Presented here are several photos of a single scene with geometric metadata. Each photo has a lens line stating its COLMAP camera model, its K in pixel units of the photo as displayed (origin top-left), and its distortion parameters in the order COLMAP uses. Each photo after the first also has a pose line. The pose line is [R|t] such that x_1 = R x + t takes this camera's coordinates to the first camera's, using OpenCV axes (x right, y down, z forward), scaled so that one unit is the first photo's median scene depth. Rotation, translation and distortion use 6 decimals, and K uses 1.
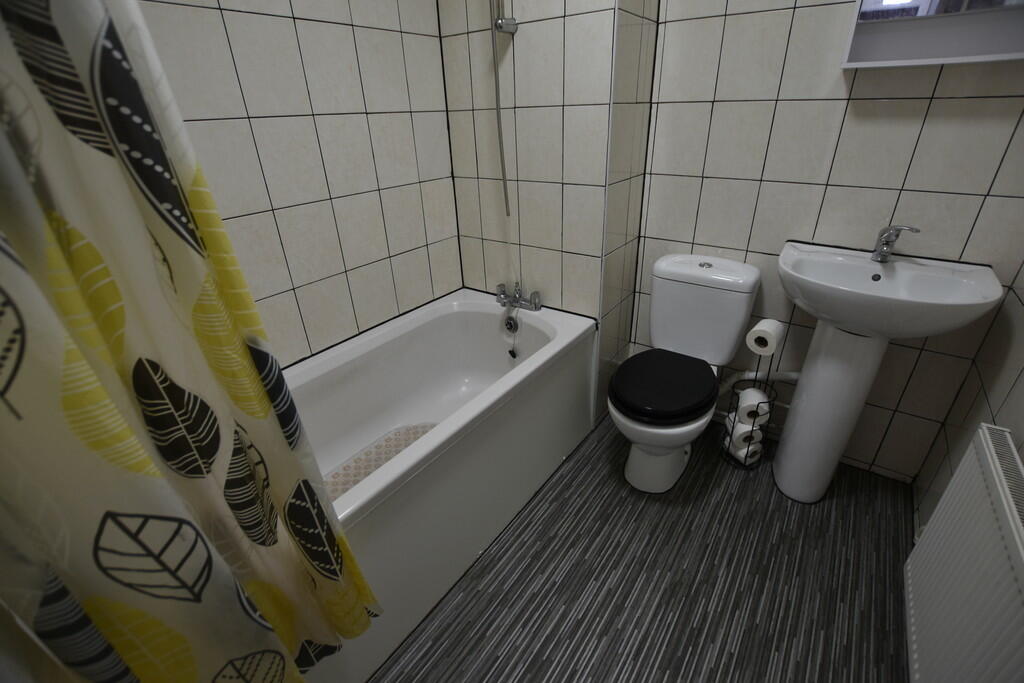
lens RADIAL K [[451.3, 0, 520.6], [0, 451.3, 344.5], [0, 0, 1]] dist [-0.031641, 0.003472]
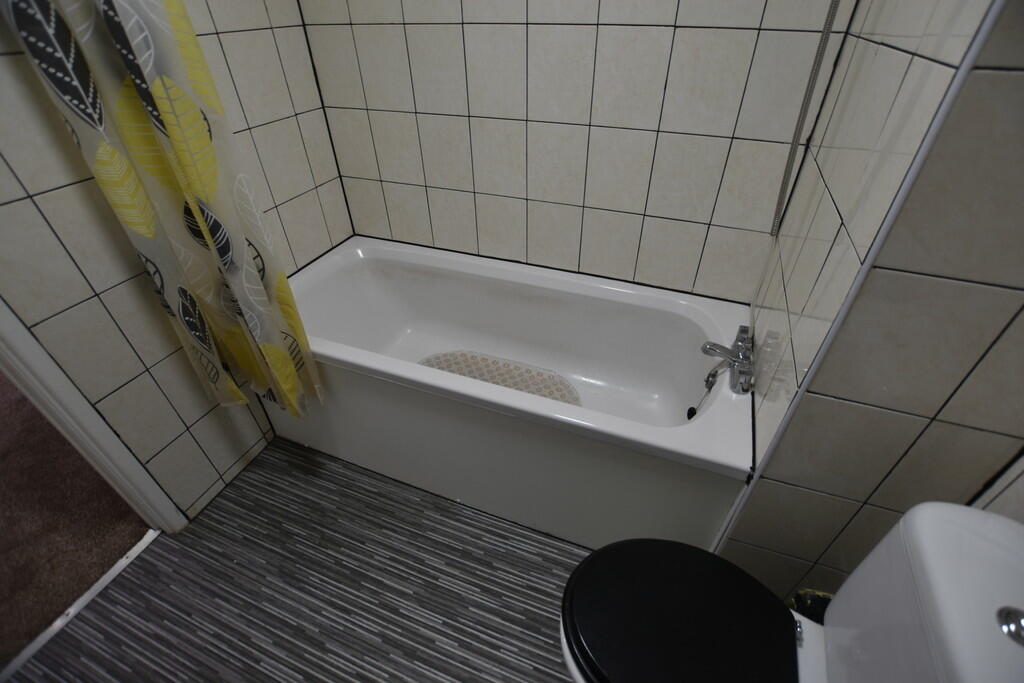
lens RADIAL K [[444.0, 0, 525.4], [0, 444.0, 349.9], [0, 0, 1]] dist [-0.048685, 0.013751]
pose [[0.245746, 0.625541, -0.740478, 0.574842], [-0.450034, 0.750211, 0.484409, -0.425545], [0.858533, 0.214198, 0.465876, 0.692924]]
